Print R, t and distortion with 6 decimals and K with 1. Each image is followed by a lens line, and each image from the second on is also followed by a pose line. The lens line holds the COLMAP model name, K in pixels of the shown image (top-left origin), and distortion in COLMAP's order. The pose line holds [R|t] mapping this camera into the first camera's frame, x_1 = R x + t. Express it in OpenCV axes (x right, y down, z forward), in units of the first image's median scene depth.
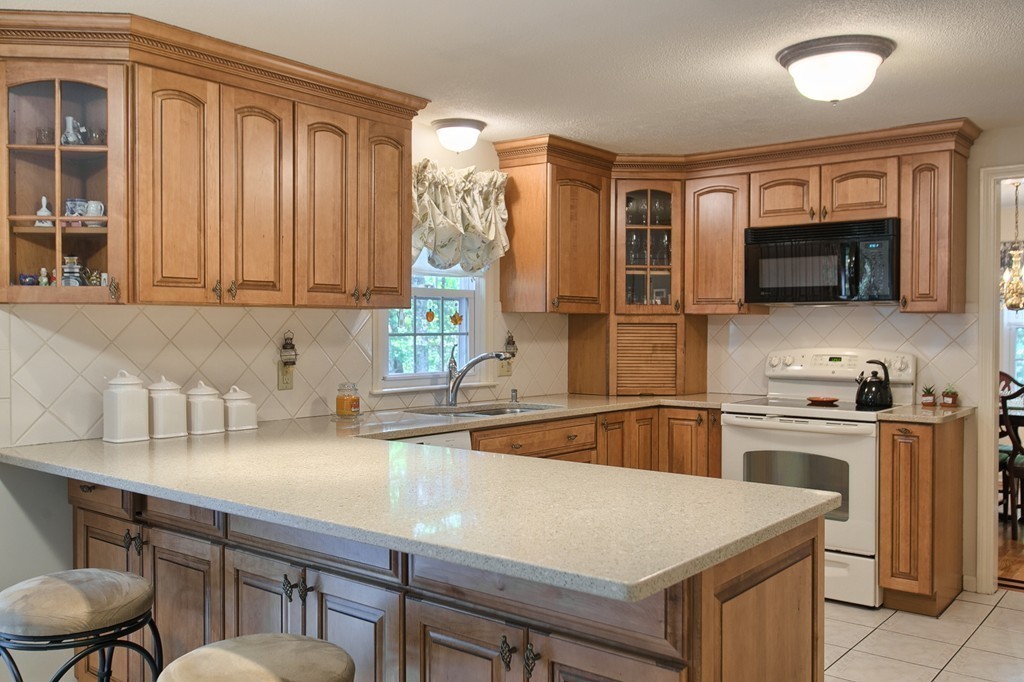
lens RADIAL K [[889.0, 0, 512.0], [0, 889.0, 341.0], [0, 0, 1]] dist [-0.001464, 0.012253]
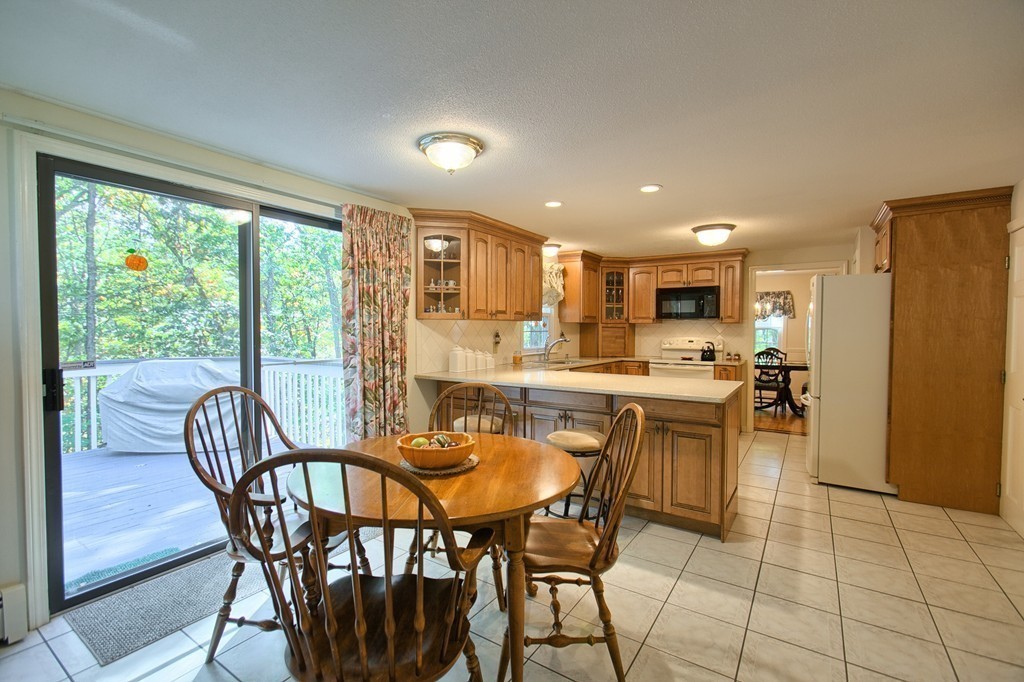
lens RADIAL K [[455.1, 0, 508.5], [0, 455.1, 340.0], [0, 0, 1]] dist [-0.020086, 0.009404]
pose [[0.996397, -0.000705, 0.084810, -0.290044], [-0.000101, 0.999955, 0.009489, 0.004654], [-0.084813, -0.009463, 0.996352, -0.252162]]
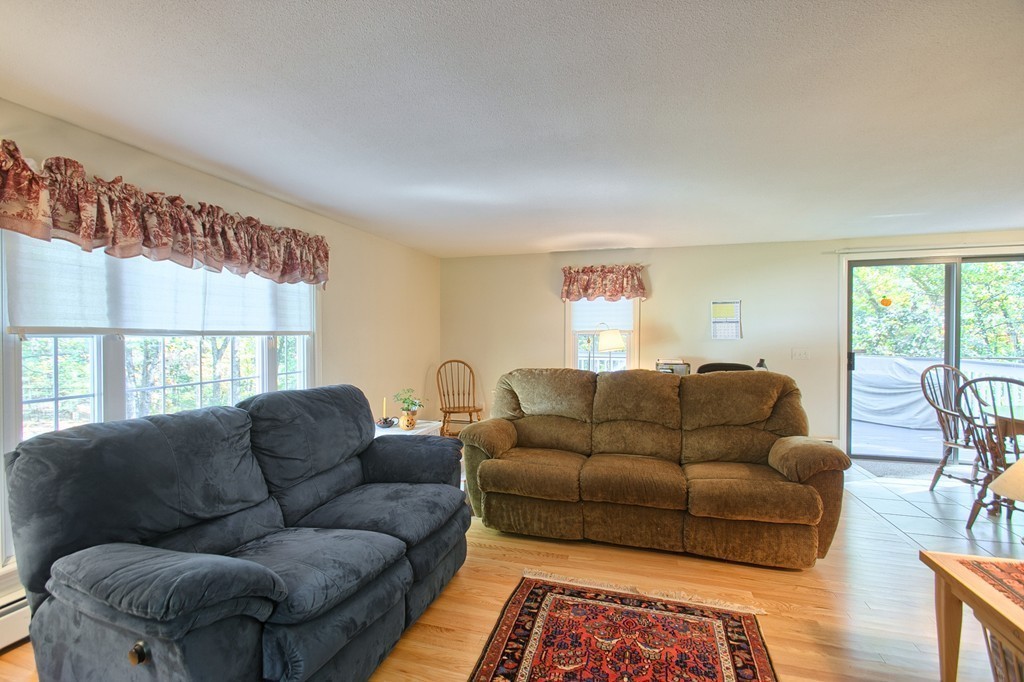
lens RADIAL K [[452.4, 0, 509.7], [0, 452.4, 337.7], [0, 0, 1]] dist [0.003368, 0.000710]
pose [[0.388267, 0.010270, -0.921490, -0.021688], [-0.014796, 0.999878, 0.004909, 0.010985], [0.921428, 0.011728, 0.388372, -0.956706]]
